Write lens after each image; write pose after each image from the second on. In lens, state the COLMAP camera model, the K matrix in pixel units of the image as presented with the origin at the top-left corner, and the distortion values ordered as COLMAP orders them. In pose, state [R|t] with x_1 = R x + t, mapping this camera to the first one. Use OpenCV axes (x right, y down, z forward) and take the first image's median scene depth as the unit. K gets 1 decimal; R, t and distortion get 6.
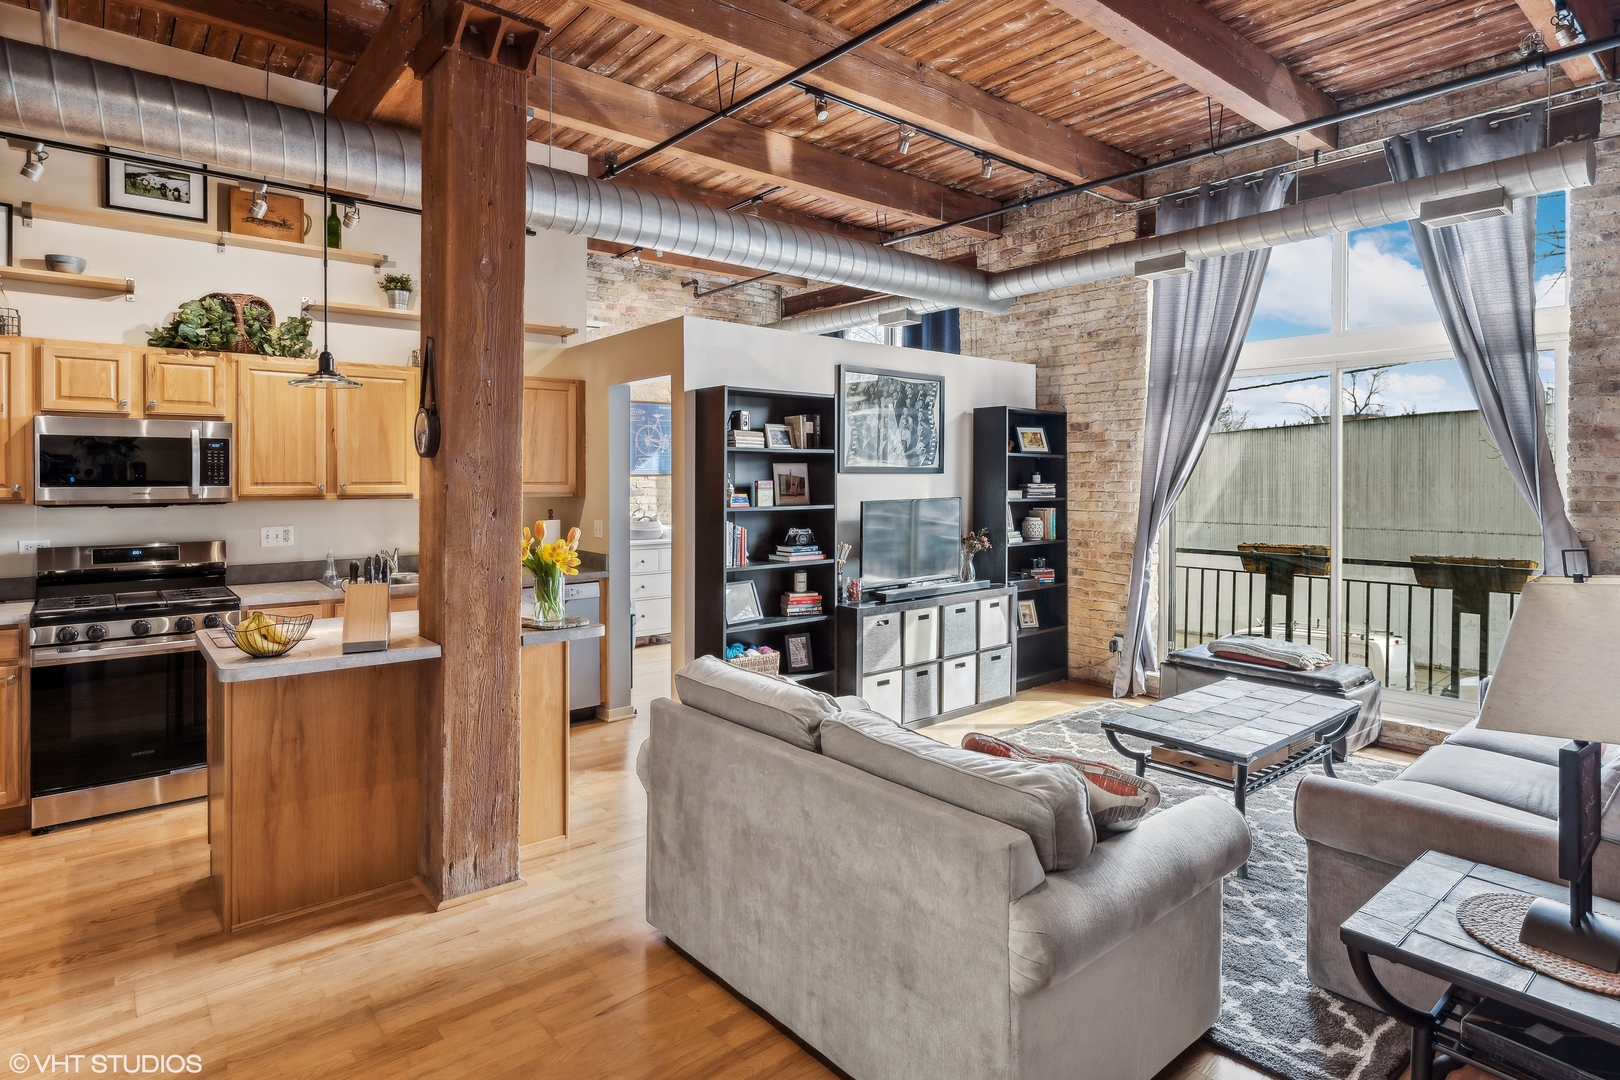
lens RADIAL K [[862.6, 0, 810.4], [0, 862.6, 479.0], [0, 0, 1]] dist [0.002069, 0.000853]
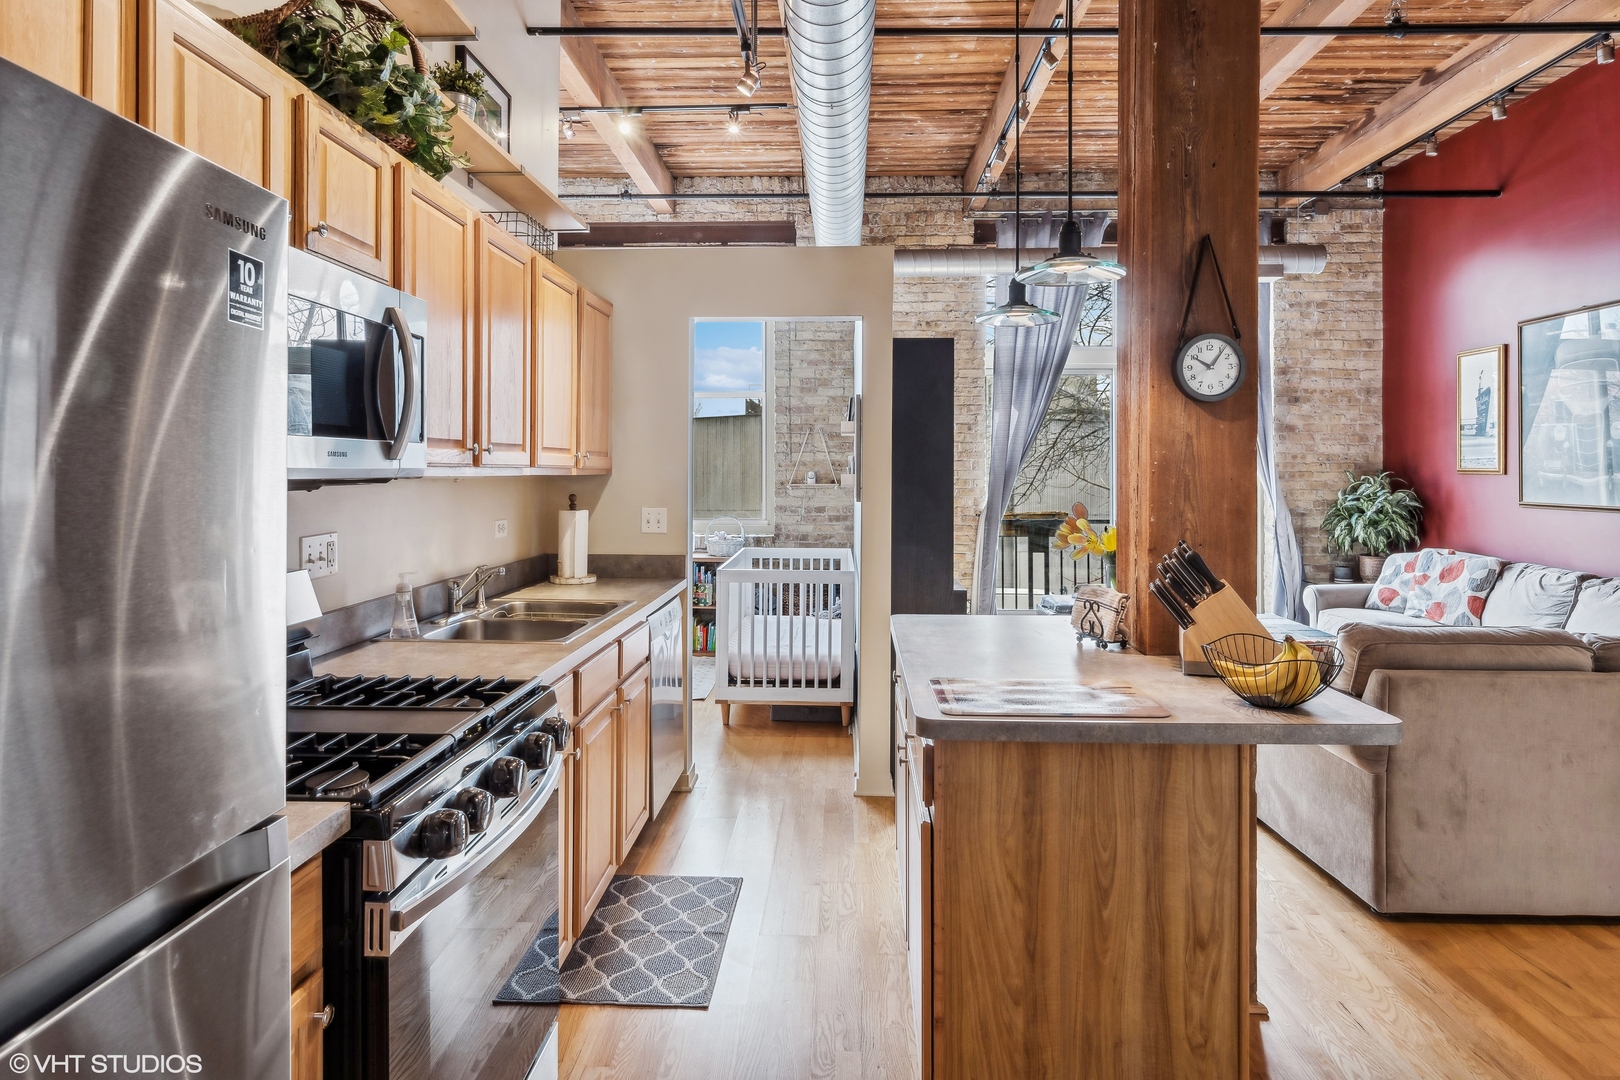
lens RADIAL K [[885.6, 0, 809.3], [0, 885.6, 469.6], [0, 0, 1]] dist [0.000007, -0.000263]
pose [[0.678976, 0.000074, 0.734160, -0.724007], [0.001574, 0.999998, -0.001556, 0.019479], [-0.734158, 0.002212, 0.678975, 0.444856]]
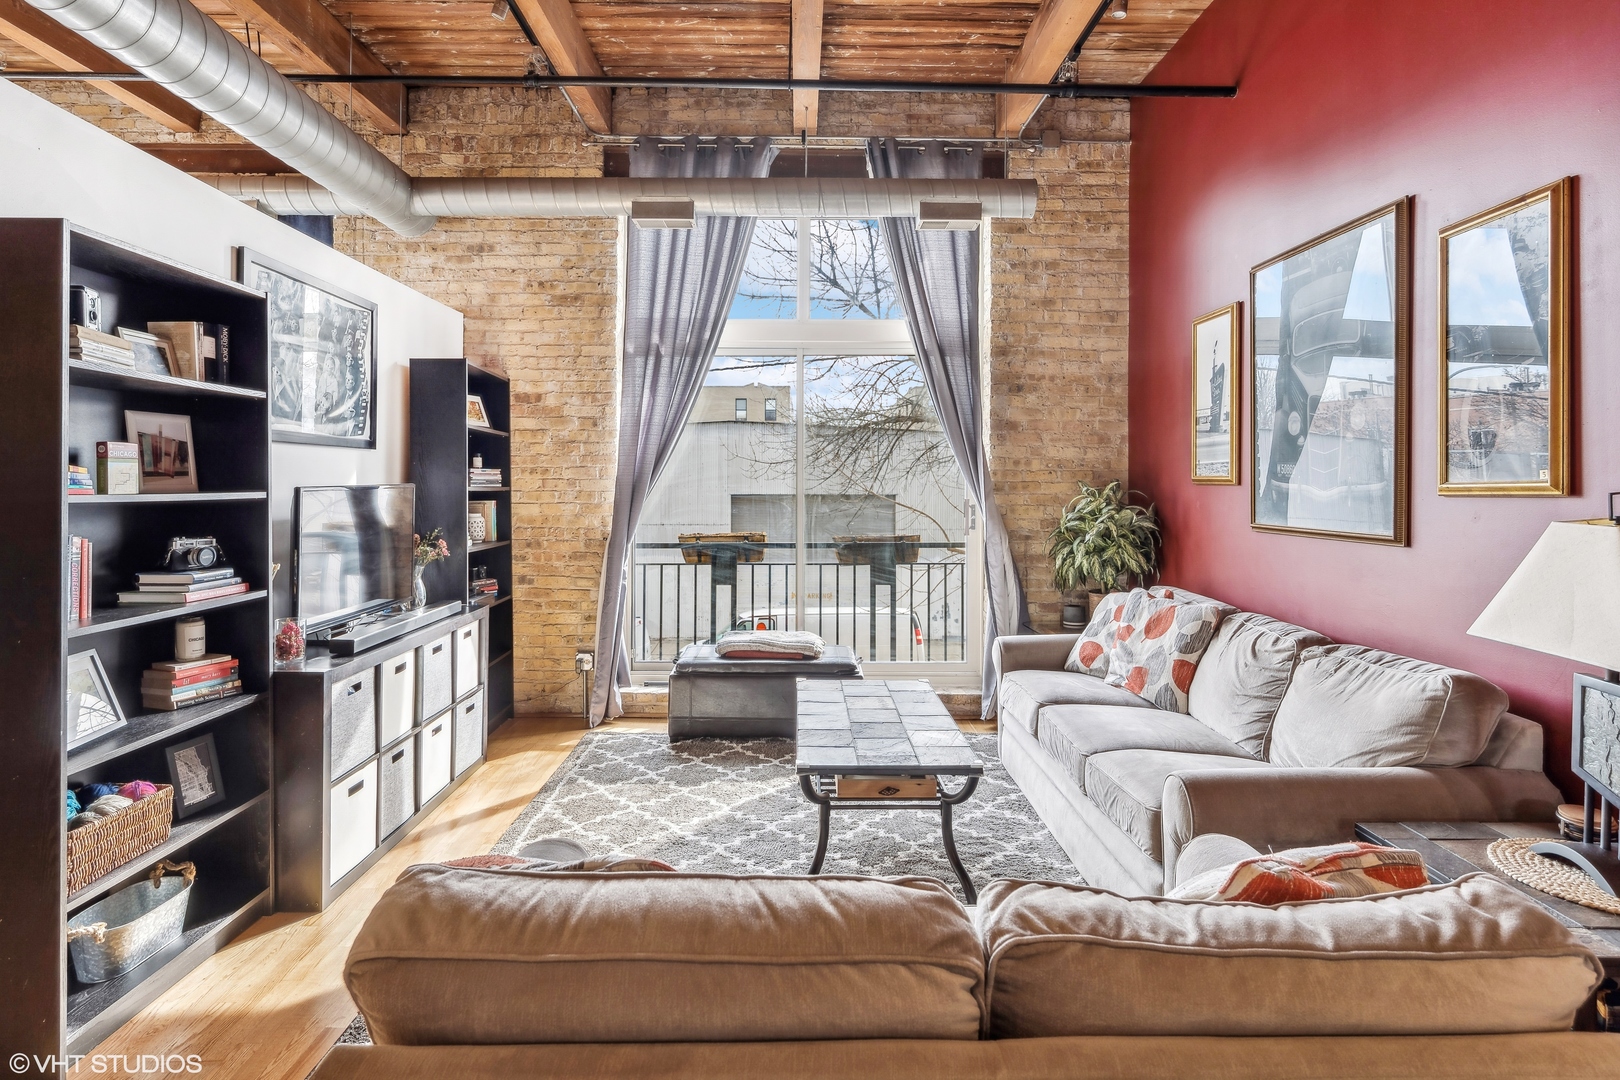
lens RADIAL K [[855.8, 0, 801.6], [0, 855.8, 487.2], [0, 0, 1]] dist [0.000473, 0.000168]
pose [[0.639768, -0.002623, 0.768564, -0.168438], [0.000534, 0.999995, 0.002969, 0.024564], [-0.768568, -0.001489, 0.639766, 0.370827]]
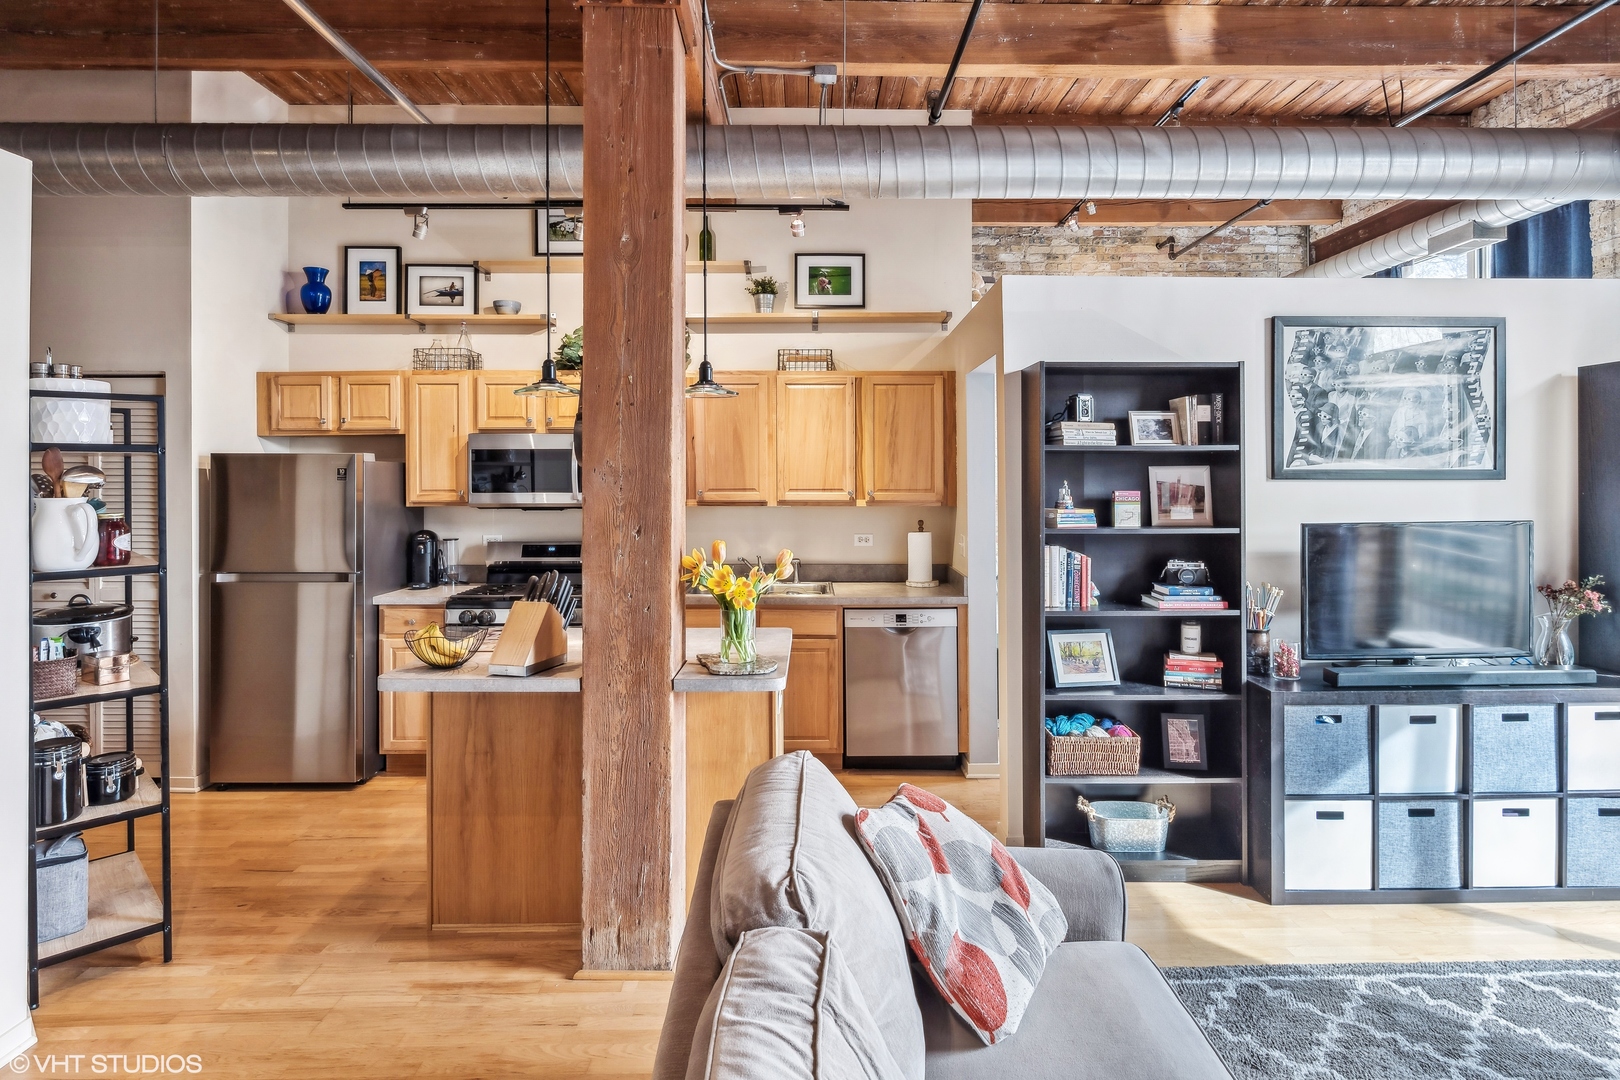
lens RADIAL K [[860.7, 0, 816.7], [0, 860.7, 471.9], [0, 0, 1]] dist [-0.001341, -0.000240]
pose [[0.775849, -0.004591, -0.630903, 0.184926], [-0.000764, 0.999966, -0.008216, -0.007274], [0.630919, 0.006856, 0.775819, 0.271195]]
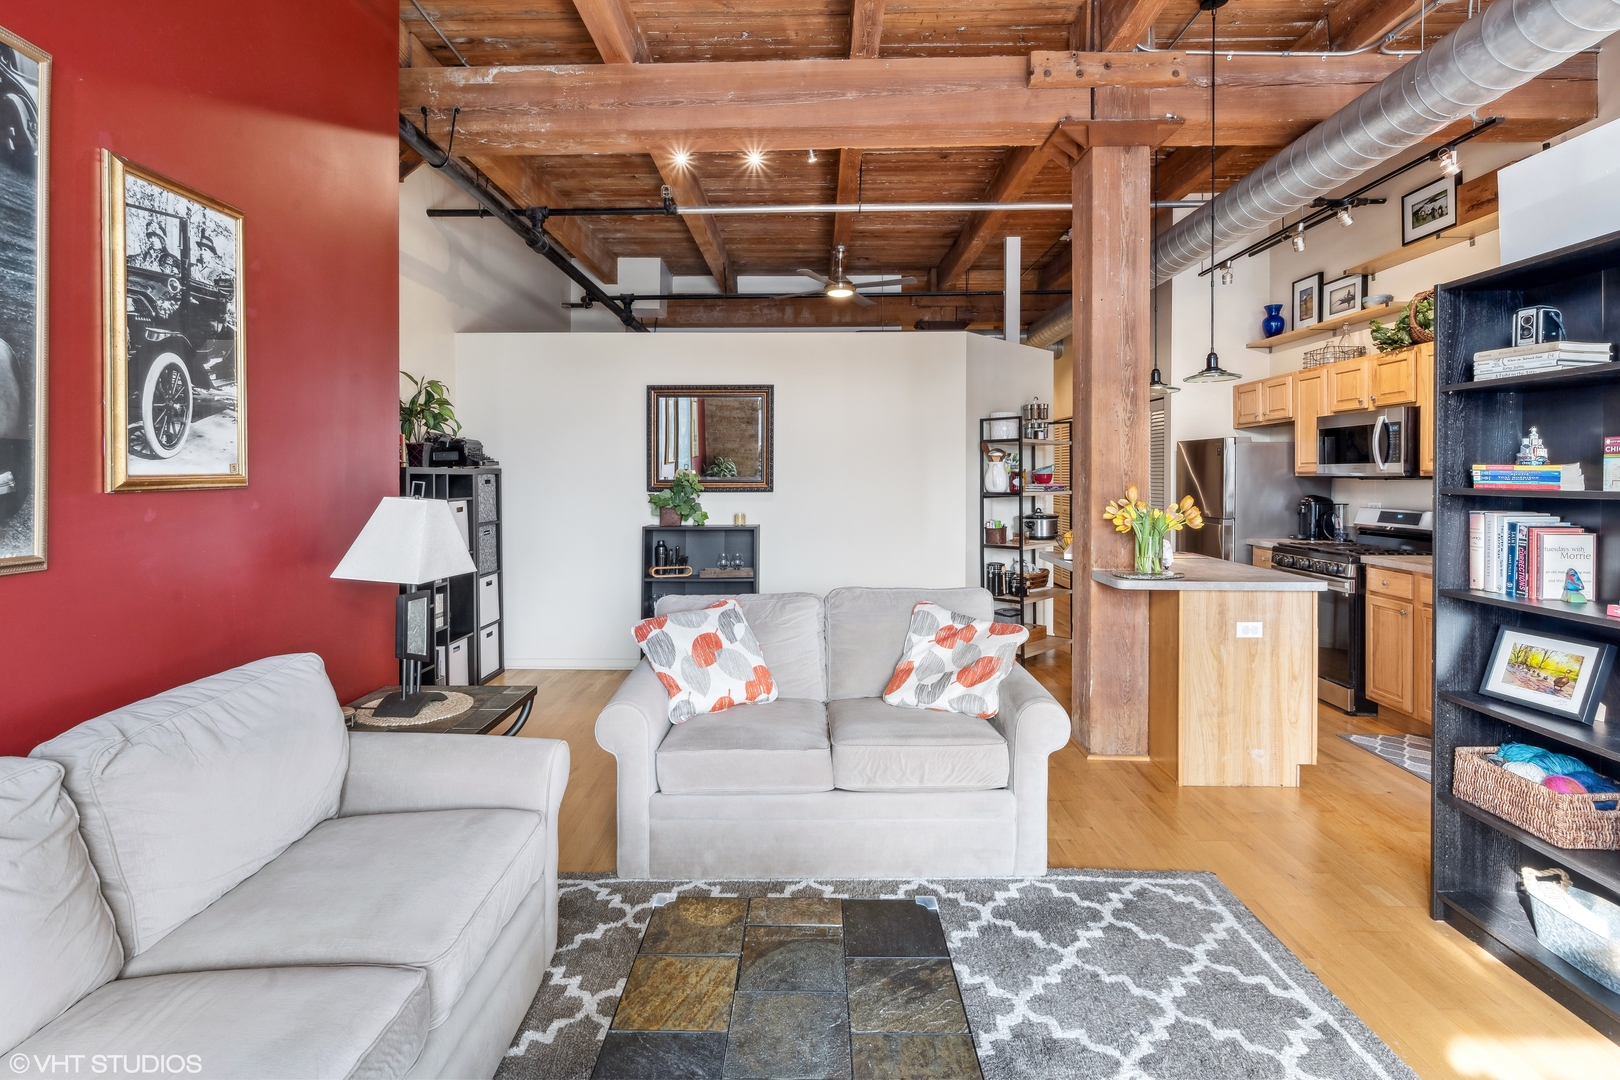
lens RADIAL K [[759.2, 0, 804.3], [0, 759.2, 480.0], [0, 0, 1]] dist [0.000587, 0.000042]
pose [[-0.651822, 0.003489, -0.758364, 0.511238], [-0.003330, 0.999967, 0.007462, 0.022296], [0.758364, 0.007389, -0.651789, 0.875526]]
